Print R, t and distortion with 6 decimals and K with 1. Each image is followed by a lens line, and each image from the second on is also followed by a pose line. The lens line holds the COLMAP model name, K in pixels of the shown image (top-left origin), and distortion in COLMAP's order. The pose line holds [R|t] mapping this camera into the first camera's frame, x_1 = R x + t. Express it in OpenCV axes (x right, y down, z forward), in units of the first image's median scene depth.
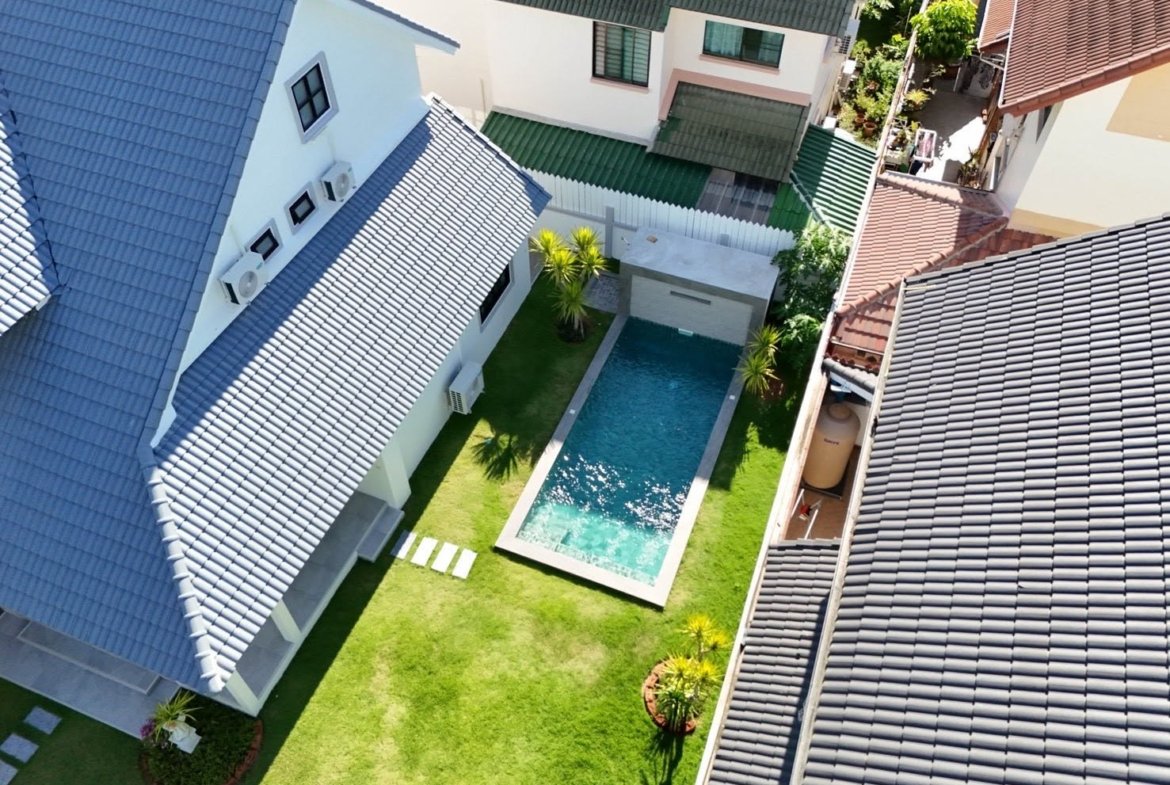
lens RADIAL K [[841.7, 0, 585.0], [0, 841.7, 392.5], [0, 0, 1]] dist [0.055271, 0.000513]
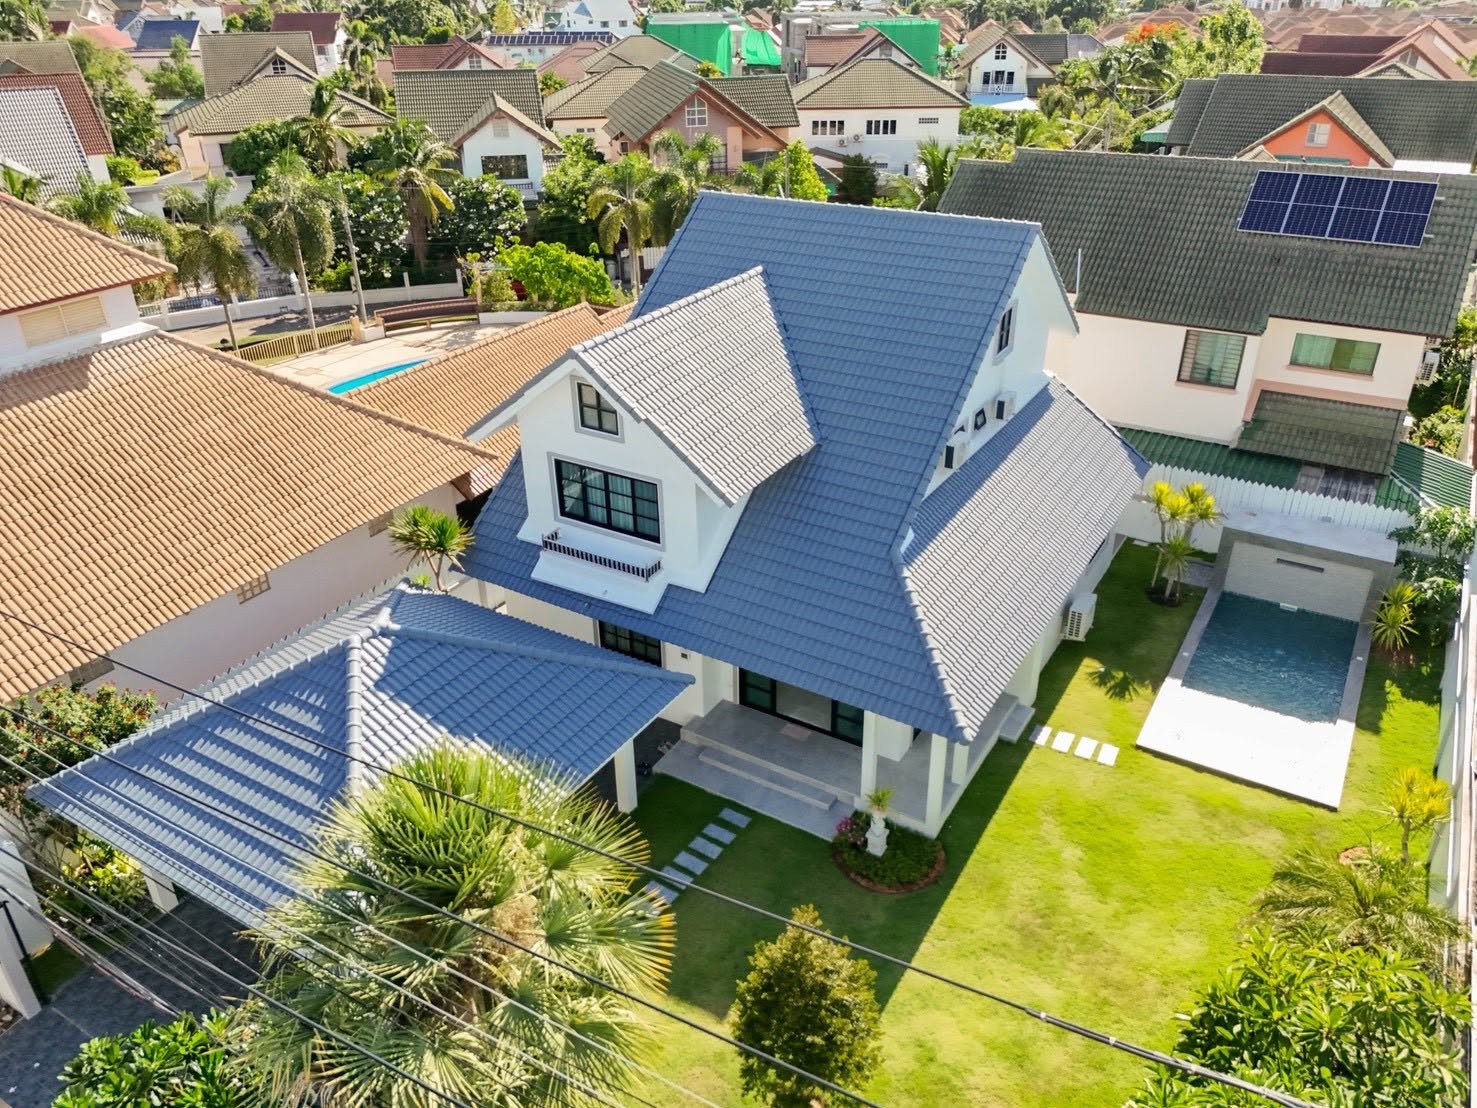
lens RADIAL K [[1096.6, 0, 738.5], [0, 1096.6, 554.0], [0, 0, 1]] dist [0.043550, -0.000136]
pose [[0.985858, 0.069764, -0.152370, -0.361008], [-0.121292, 0.924443, -0.361515, 0.469323], [0.115637, 0.374884, 0.919831, -0.312054]]
